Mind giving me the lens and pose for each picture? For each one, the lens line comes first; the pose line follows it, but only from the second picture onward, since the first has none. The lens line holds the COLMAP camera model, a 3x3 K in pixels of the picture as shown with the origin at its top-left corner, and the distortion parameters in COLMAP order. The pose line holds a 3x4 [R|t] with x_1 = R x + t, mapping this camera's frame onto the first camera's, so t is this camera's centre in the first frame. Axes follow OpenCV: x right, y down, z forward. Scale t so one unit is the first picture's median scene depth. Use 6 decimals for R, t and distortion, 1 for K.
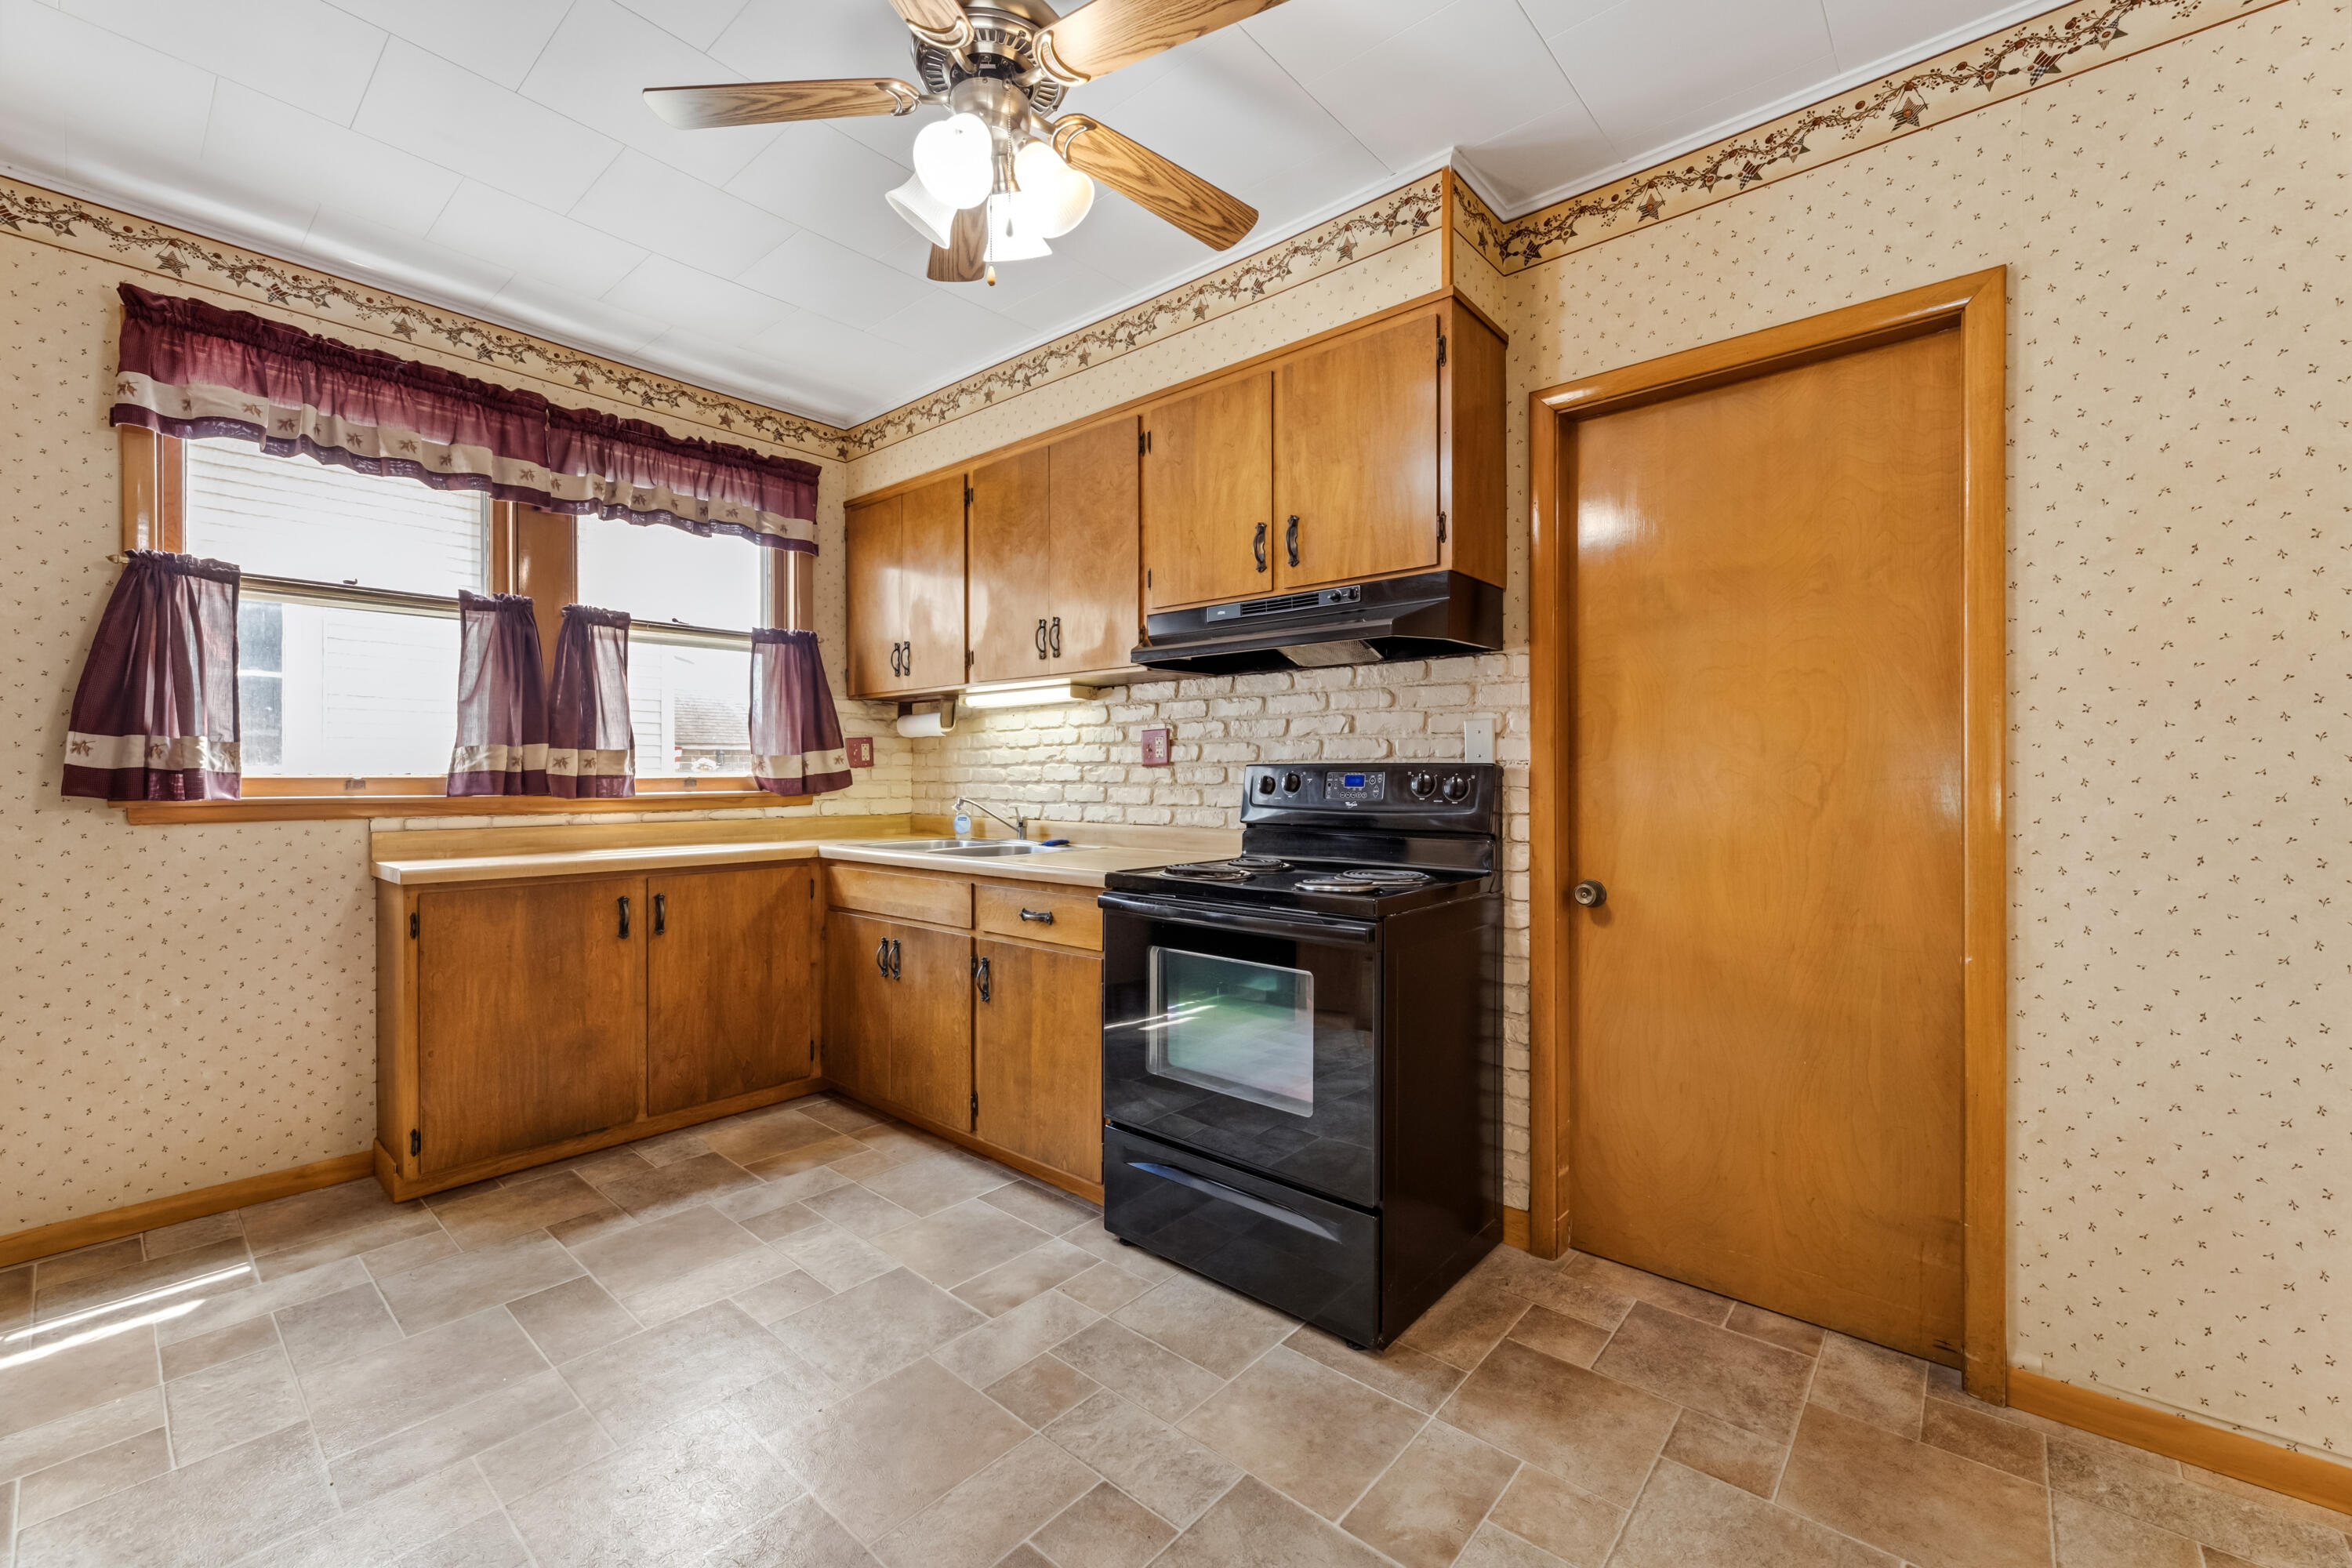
lens RADIAL K [[944.5, 0, 1182.9], [0, 944.5, 776.5], [0, 0, 1]] dist [-0.001372, -0.000170]
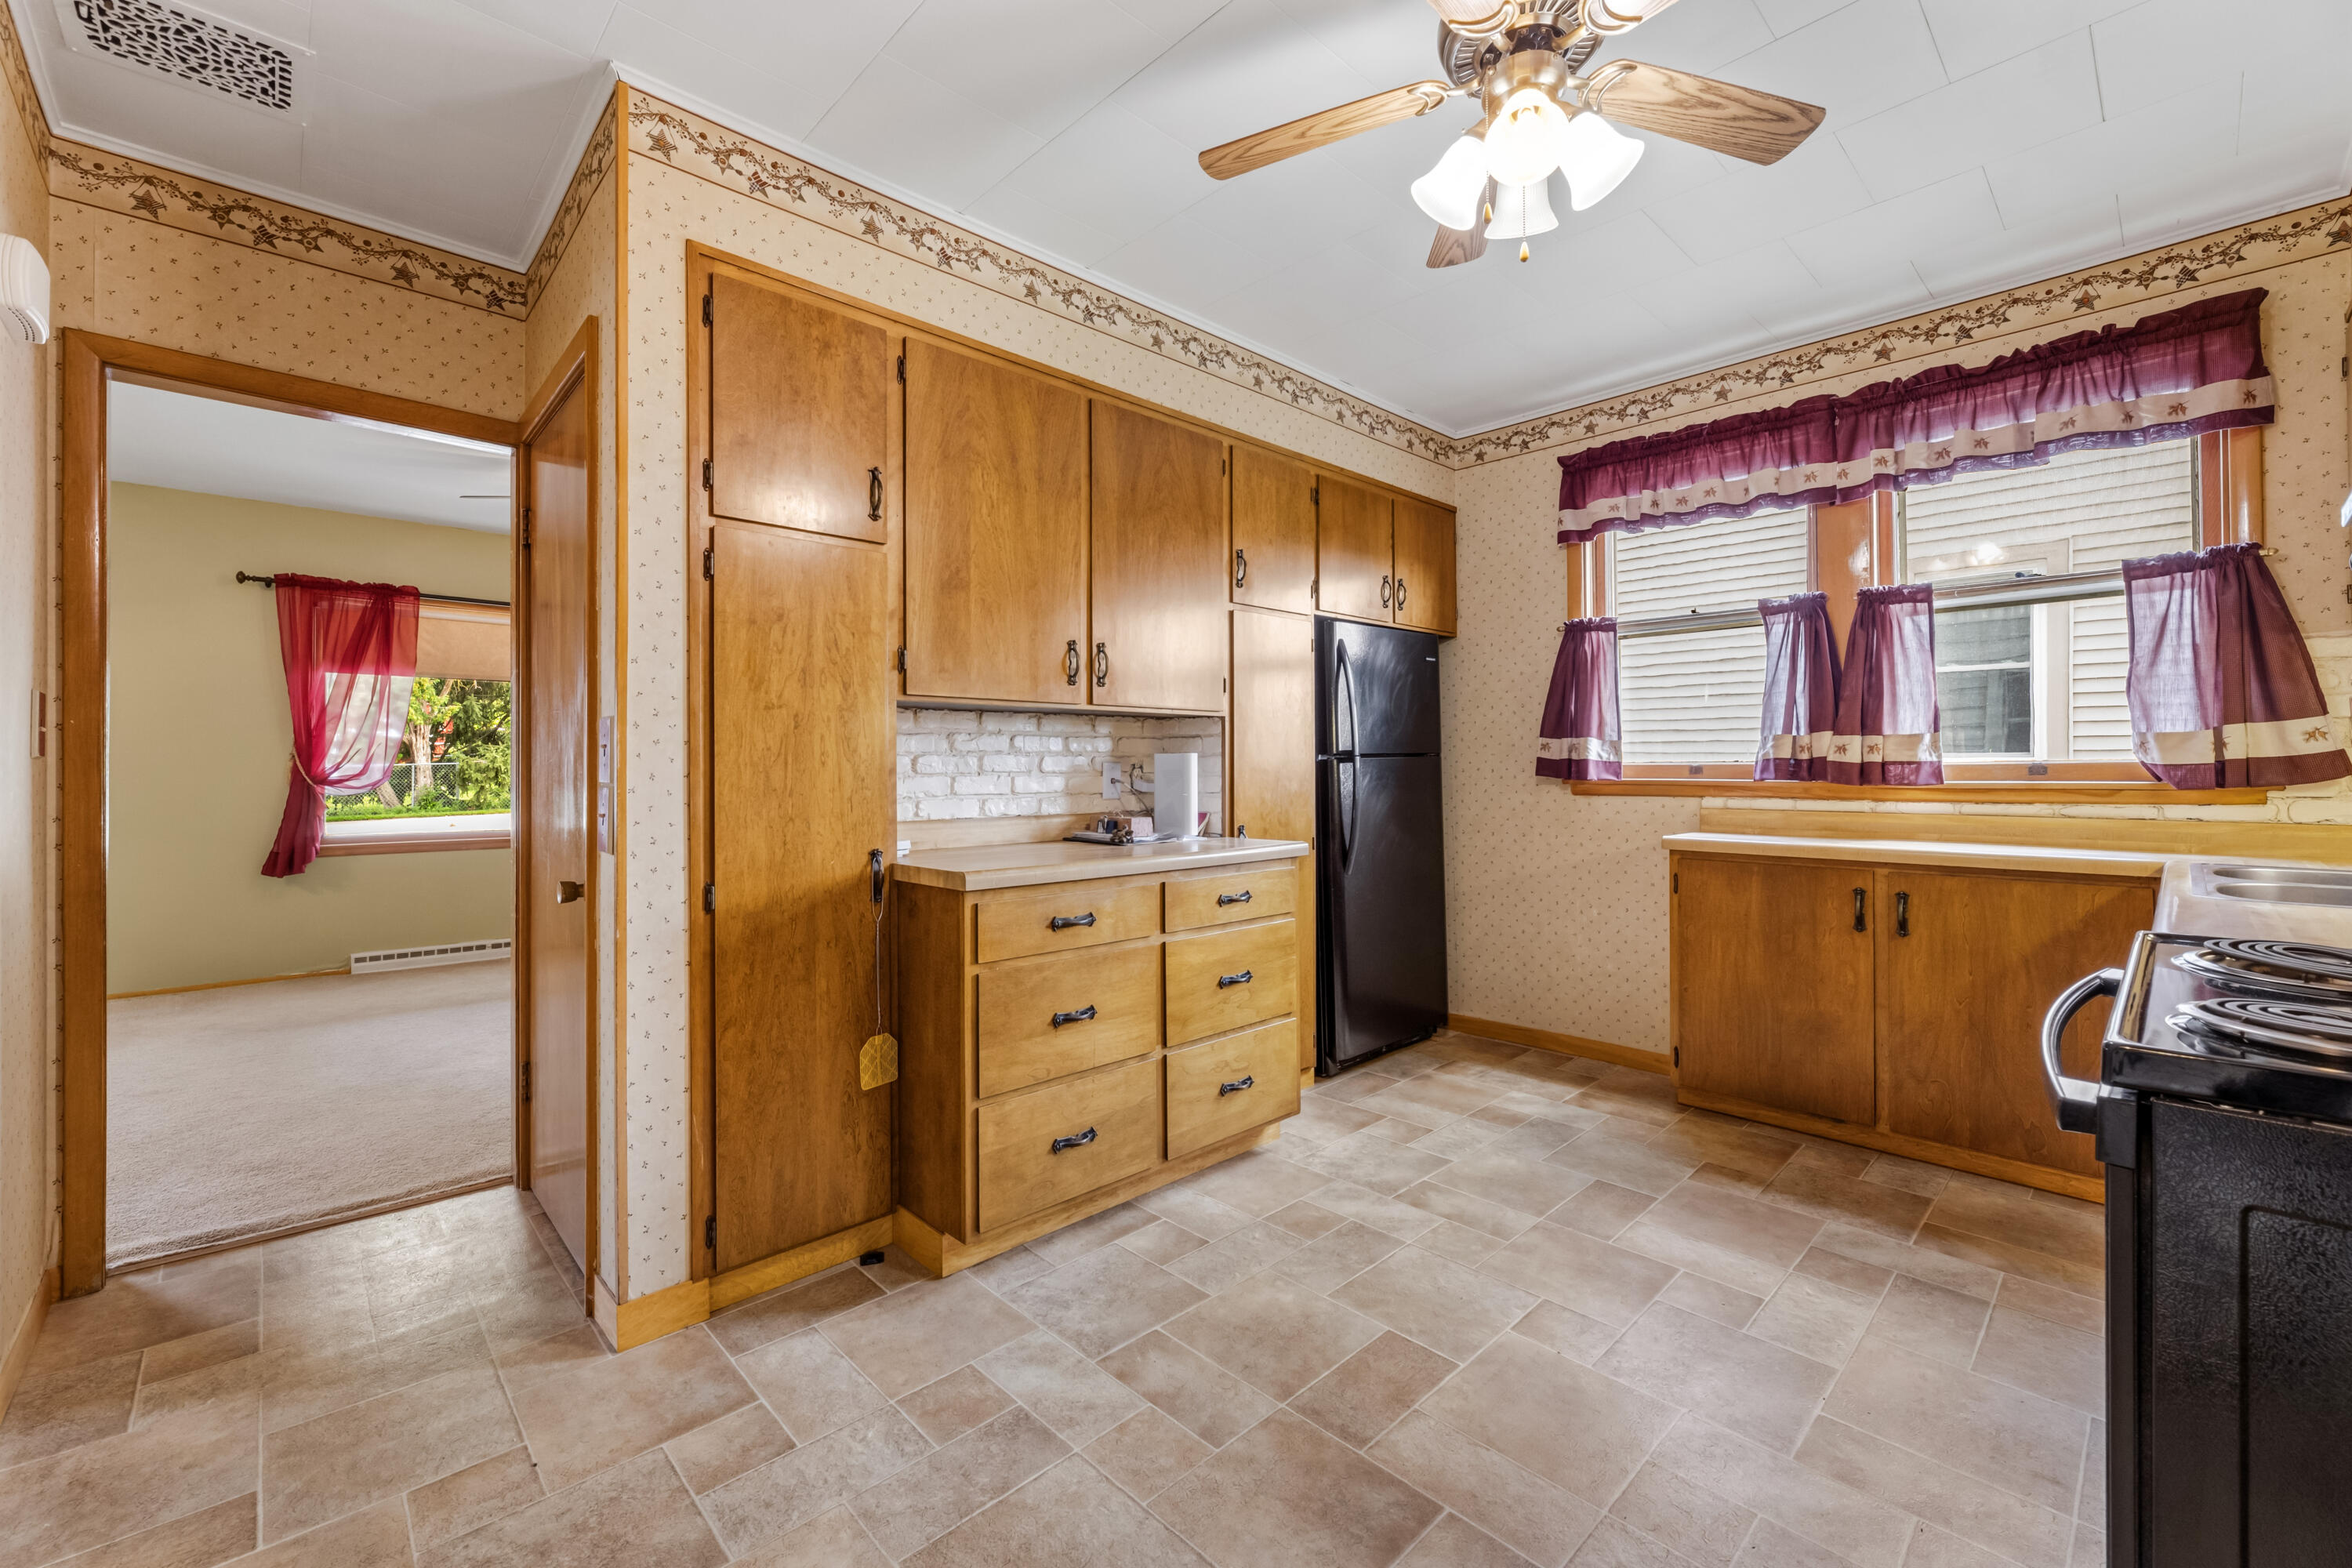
lens RADIAL K [[967.1, 0, 1178.3], [0, 967.1, 762.1], [0, 0, 1]] dist [-0.002382, -0.000267]
pose [[-0.102858, -0.003974, -0.994688, 0.453802], [0.004292, 0.999981, -0.004439, 0.000411], [0.994687, -0.004726, -0.102839, 0.410037]]
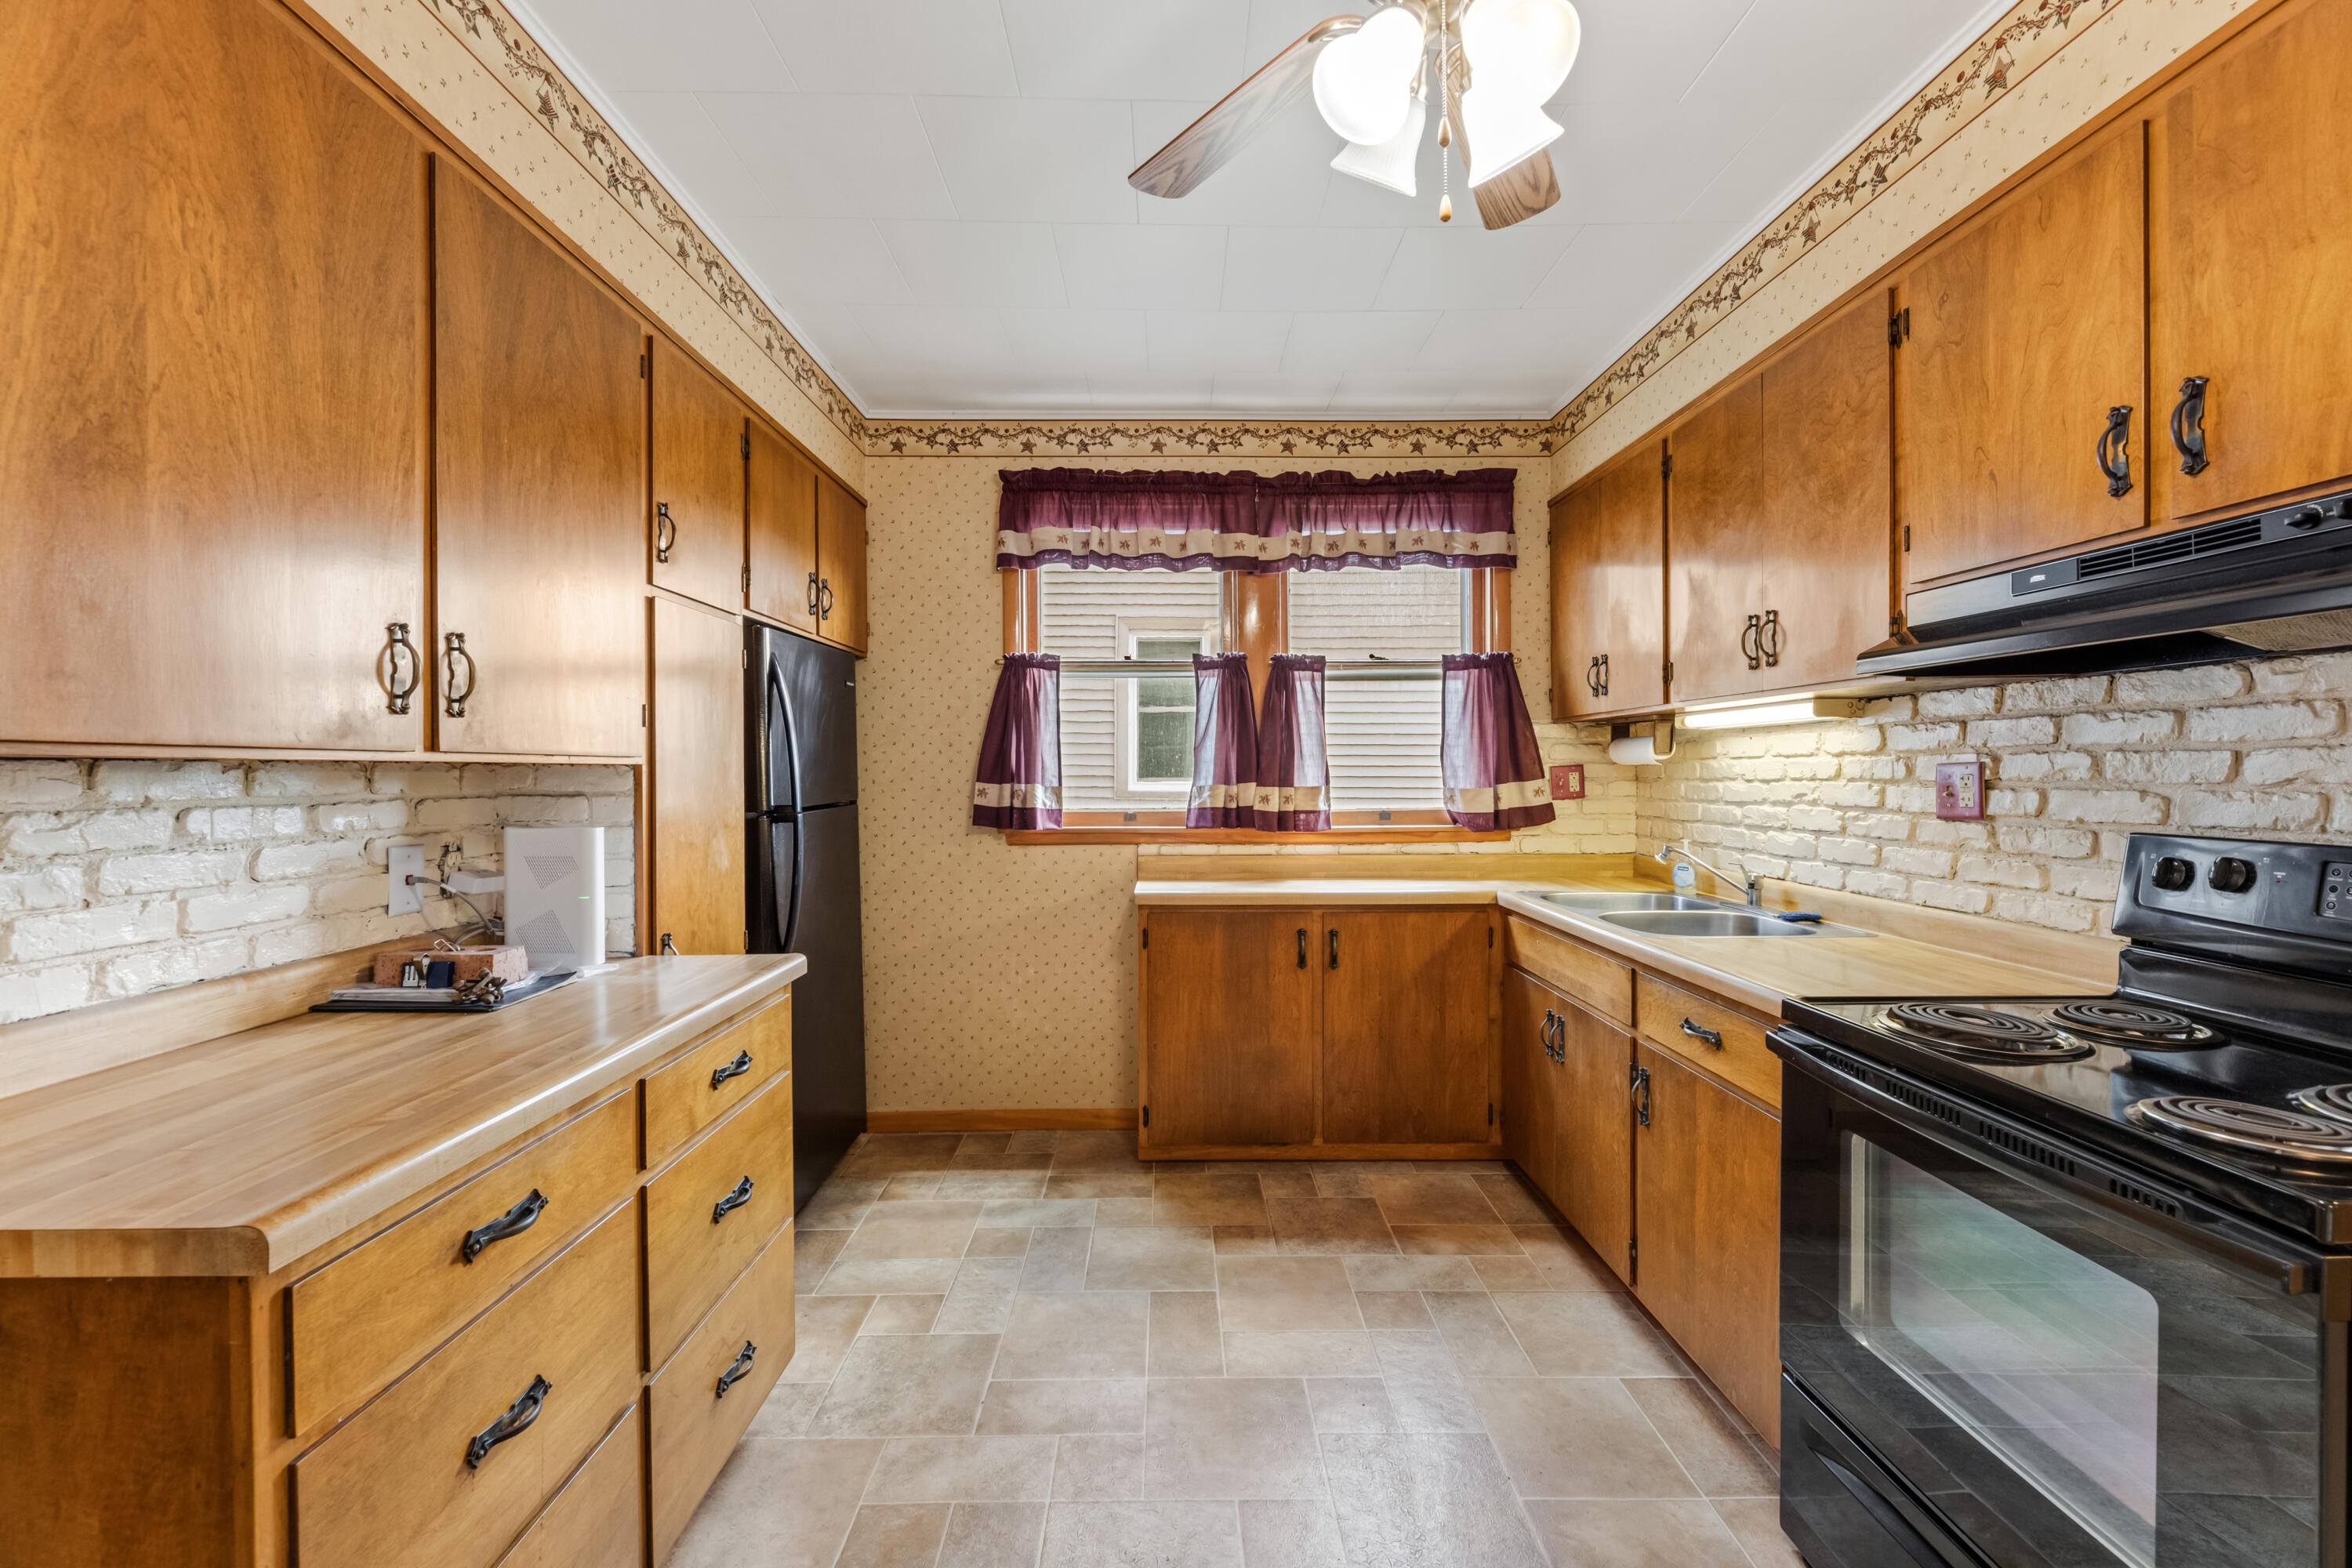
lens RADIAL K [[955.5, 0, 1179.1], [0, 955.5, 774.6], [0, 0, 1]] dist [-0.002371, -0.000447]
pose [[0.655773, 0.002389, -0.754955, 0.123954], [0.002127, 0.999985, 0.005013, -0.051102], [0.754955, -0.004893, 0.655758, 0.194340]]
